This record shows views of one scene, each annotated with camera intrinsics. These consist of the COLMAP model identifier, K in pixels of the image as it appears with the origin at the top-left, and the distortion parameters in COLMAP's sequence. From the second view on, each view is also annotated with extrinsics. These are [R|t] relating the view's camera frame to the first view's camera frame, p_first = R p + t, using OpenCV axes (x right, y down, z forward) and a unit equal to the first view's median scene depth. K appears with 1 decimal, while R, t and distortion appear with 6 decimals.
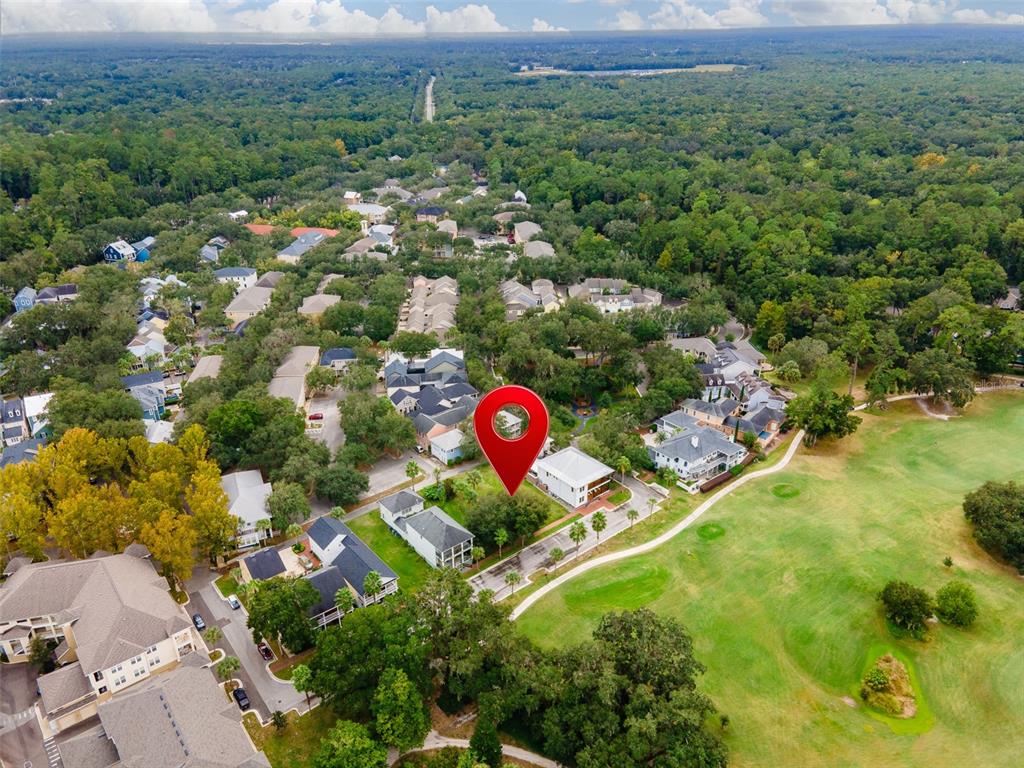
lens RADIAL K [[744.5, 0, 511.1], [0, 744.5, 379.9], [0, 0, 1]] dist [0.032900, 0.011987]
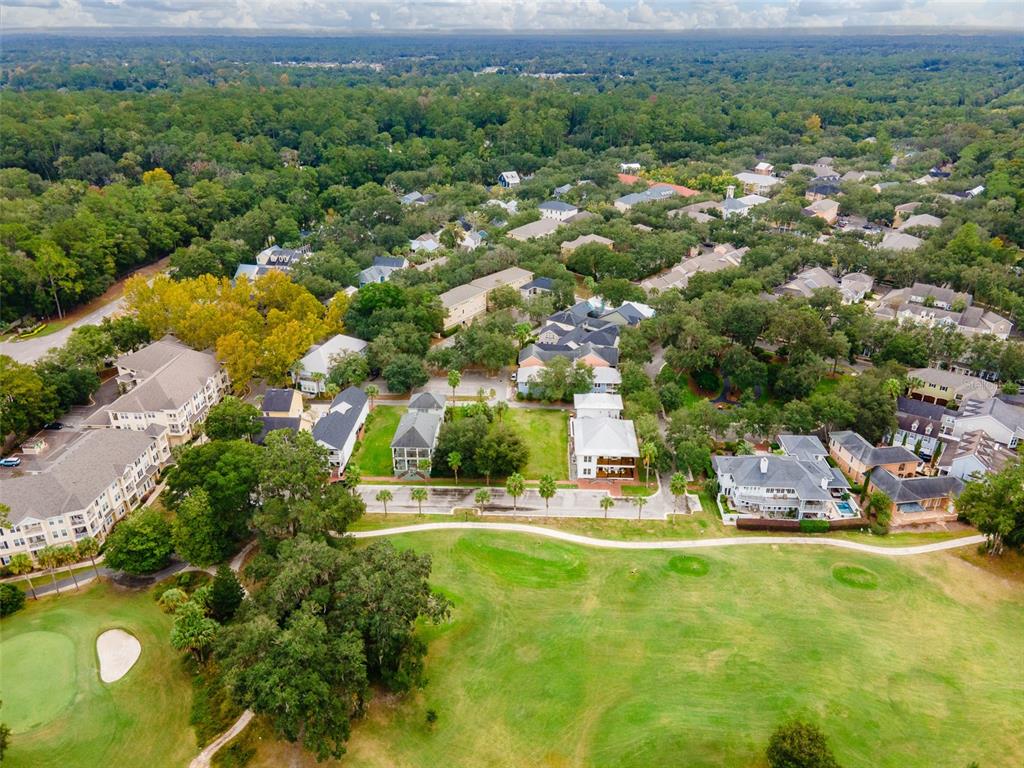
lens RADIAL K [[744.5, 0, 514.3], [0, 744.5, 380.2], [0, 0, 1]] dist [0.032900, 0.011987]
pose [[0.745468, 0.292197, -0.599082, 0.490458], [-0.288407, 0.951700, 0.105304, -0.004925], [0.600916, 0.094278, 0.793733, 0.248633]]
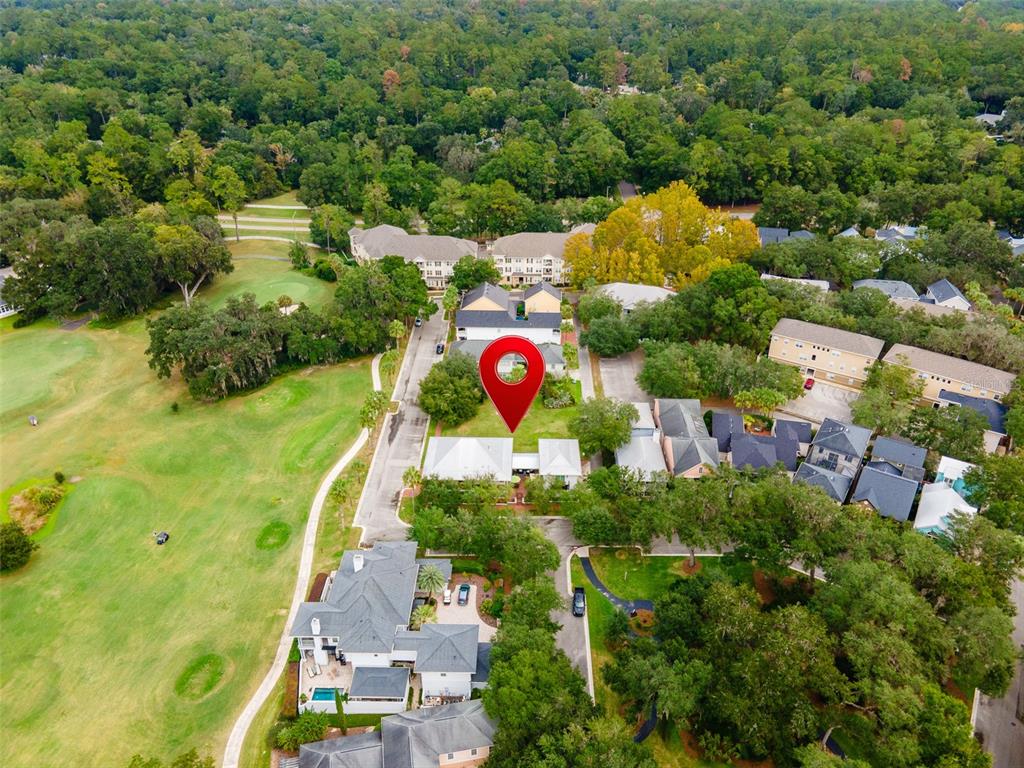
lens RADIAL K [[744.5, 0, 515.3], [0, 744.5, 384.6], [0, 0, 1]] dist [0.032900, 0.011987]
pose [[-0.645147, 0.391385, -0.656204, 0.493179], [-0.322086, 0.639492, 0.698077, -0.439979], [0.692854, 0.661716, -0.286507, 1.168957]]
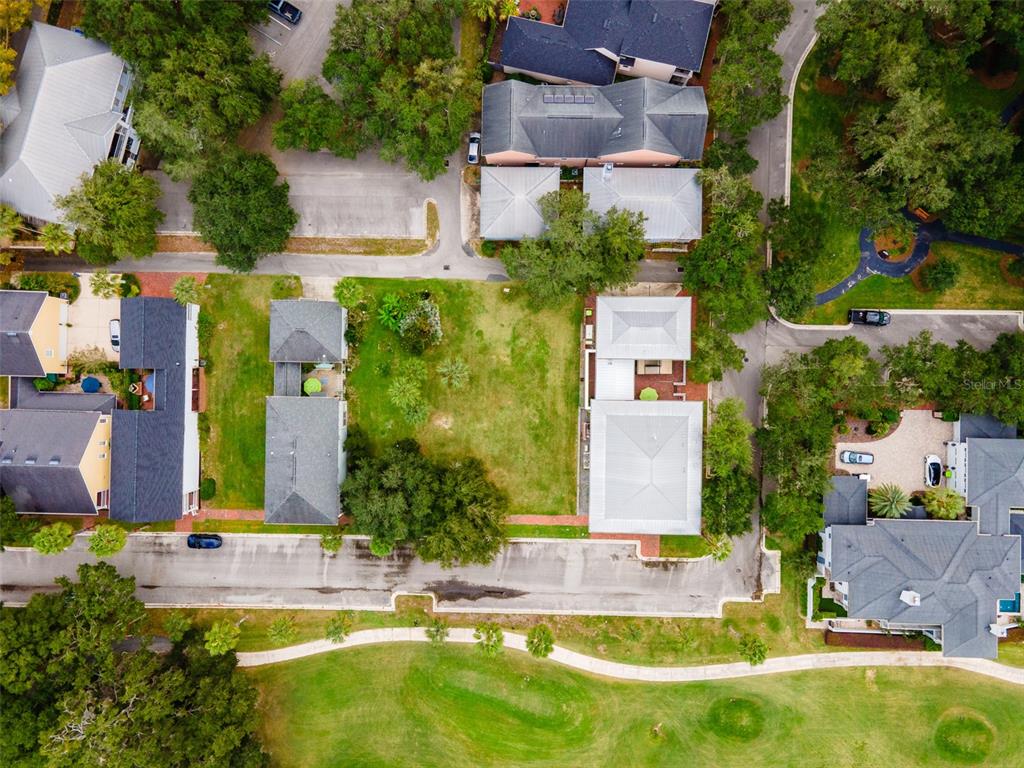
lens RADIAL K [[744.5, 0, 512.7], [0, 744.5, 388.5], [0, 0, 1]] dist [0.032900, 0.011987]
pose [[0.764933, 0.644071, -0.007082, -0.007823], [-0.265440, 0.325231, 0.907616, -0.301119], [0.586872, -0.692385, 0.419742, 0.771063]]
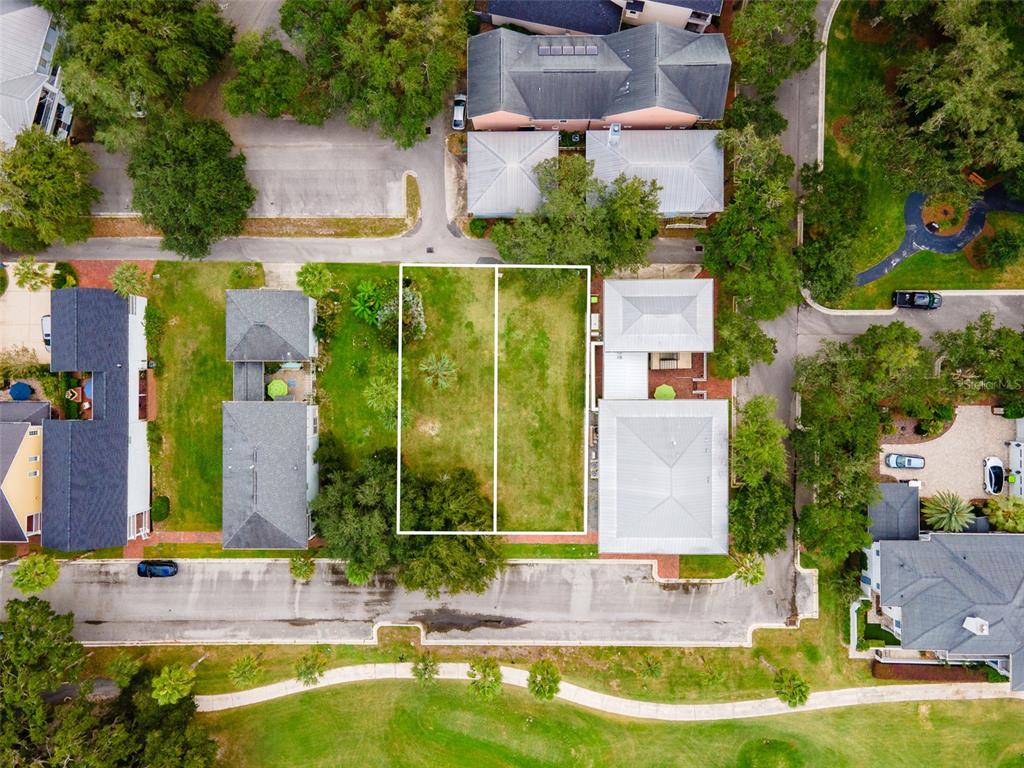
lens RADIAL K [[744.5, 0, 512.7], [0, 744.5, 385.5], [0, 0, 1]] dist [0.032900, 0.011987]
pose [[0.774710, 0.632268, -0.007861, -0.006804], [-0.261616, 0.331823, 0.906339, -0.244811], [0.575657, -0.700094, 0.422478, 0.798721]]
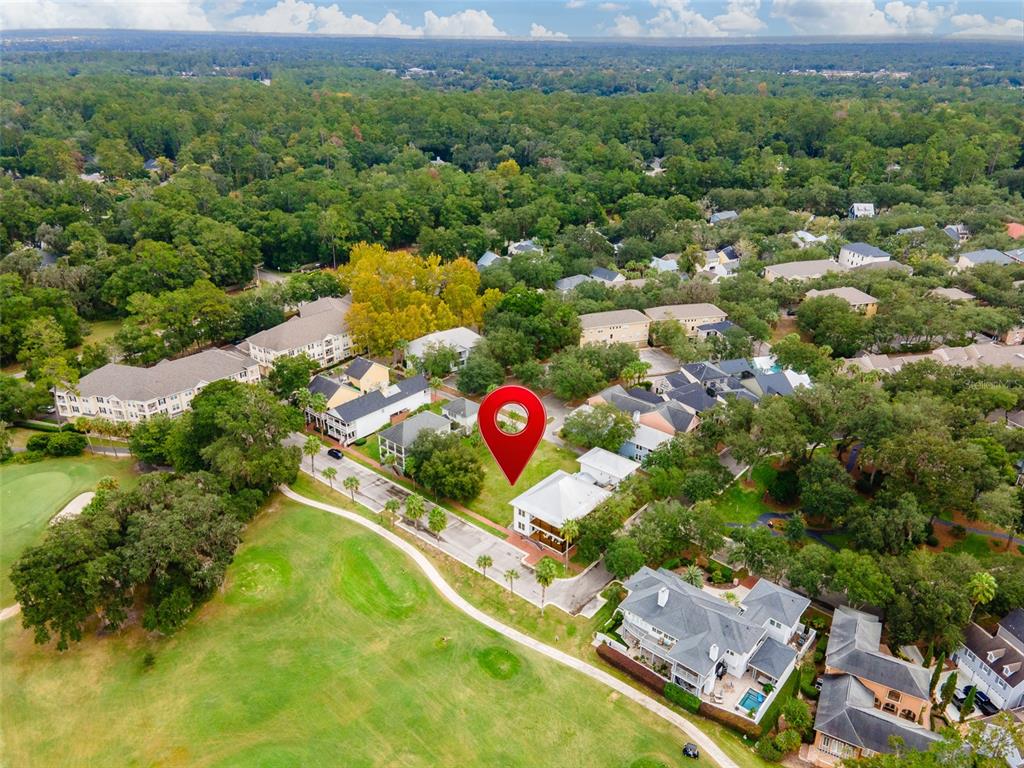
lens RADIAL K [[744.5, 0, 515.6], [0, 744.5, 389.7], [0, 0, 1]] dist [0.032900, 0.011987]
pose [[0.180373, 0.432247, -0.883532, 0.679226], [-0.424804, 0.844403, 0.326381, -0.197055], [0.887134, 0.316458, 0.335928, 0.658984]]
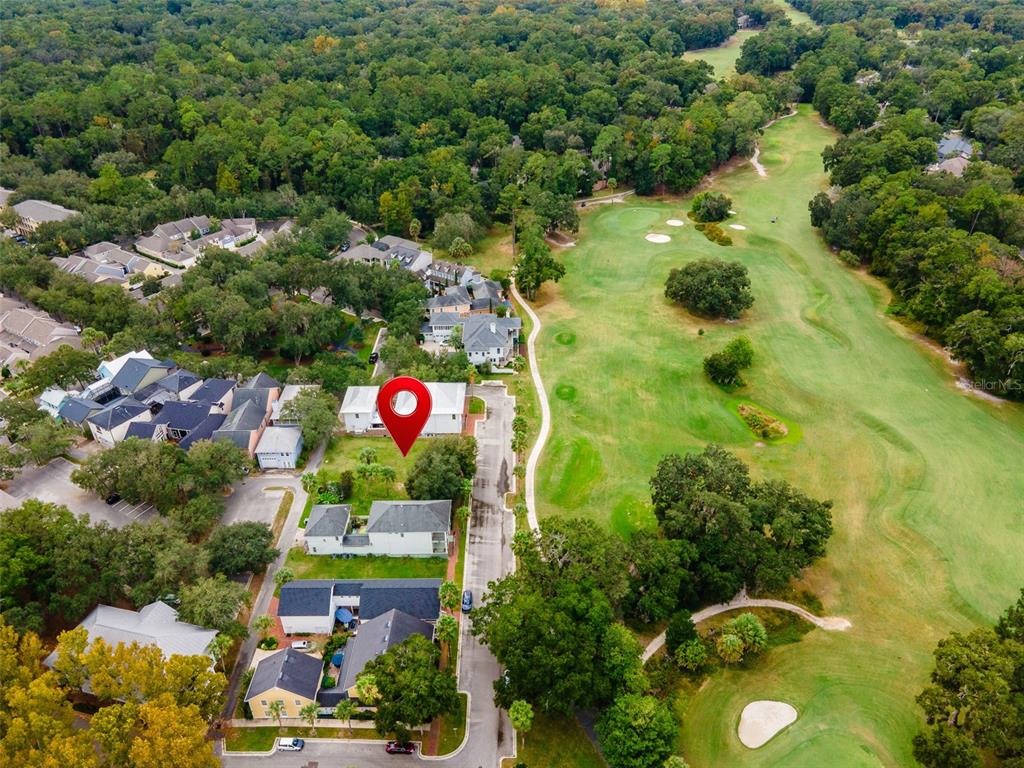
lens RADIAL K [[744.5, 0, 507.6], [0, 744.5, 388.3], [0, 0, 1]] dist [0.032900, 0.011987]
pose [[0.638640, -0.416795, 0.646855, -0.443248], [0.333910, 0.907448, 0.255036, -0.097618], [-0.693285, 0.053115, 0.718704, 0.258130]]
